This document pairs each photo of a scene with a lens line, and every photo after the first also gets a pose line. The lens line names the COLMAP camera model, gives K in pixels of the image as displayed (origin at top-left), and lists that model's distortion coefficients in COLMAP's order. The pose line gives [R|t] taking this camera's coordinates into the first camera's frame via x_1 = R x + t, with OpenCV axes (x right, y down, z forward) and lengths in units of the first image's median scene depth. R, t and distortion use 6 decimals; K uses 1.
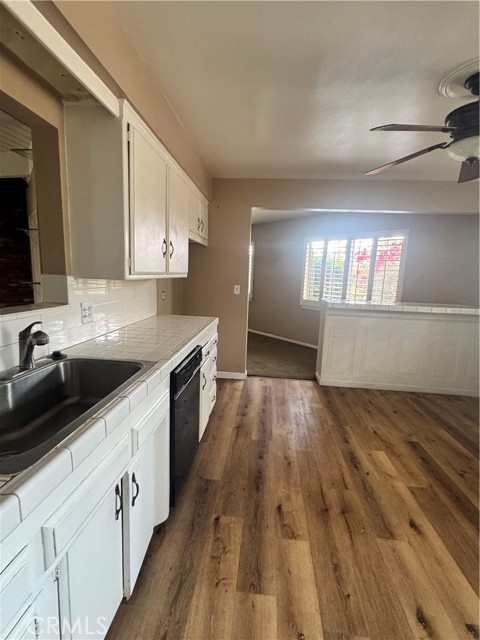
lens RADIAL K [[298.6, 0, 241.1], [0, 298.6, 321.2], [0, 0, 1]] dist [-0.000482, 0.000051]
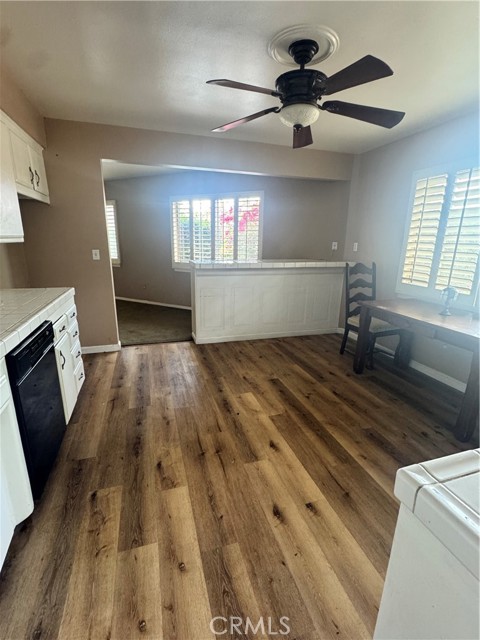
lens RADIAL K [[298.6, 0, 238.1], [0, 298.6, 320.7], [0, 0, 1]] dist [-0.000482, 0.000051]
pose [[0.923957, -0.124019, 0.361833, 0.053752], [0.080130, 0.987745, 0.133934, 0.008003], [-0.374009, -0.094756, 0.922572, -0.014182]]
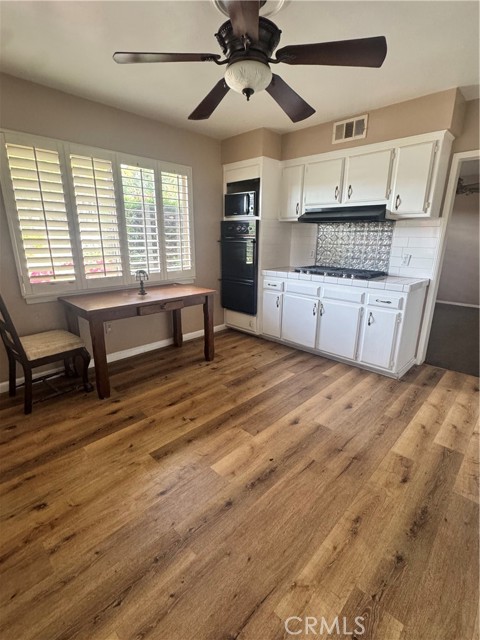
lens RADIAL K [[298.6, 0, 236.4], [0, 298.6, 317.8], [0, 0, 1]] dist [-0.000482, 0.000051]
pose [[-0.771562, -0.211729, 0.599886, 0.063592], [0.060367, 0.914364, 0.400367, -0.210283], [-0.633283, 0.345121, -0.692708, 1.438342]]
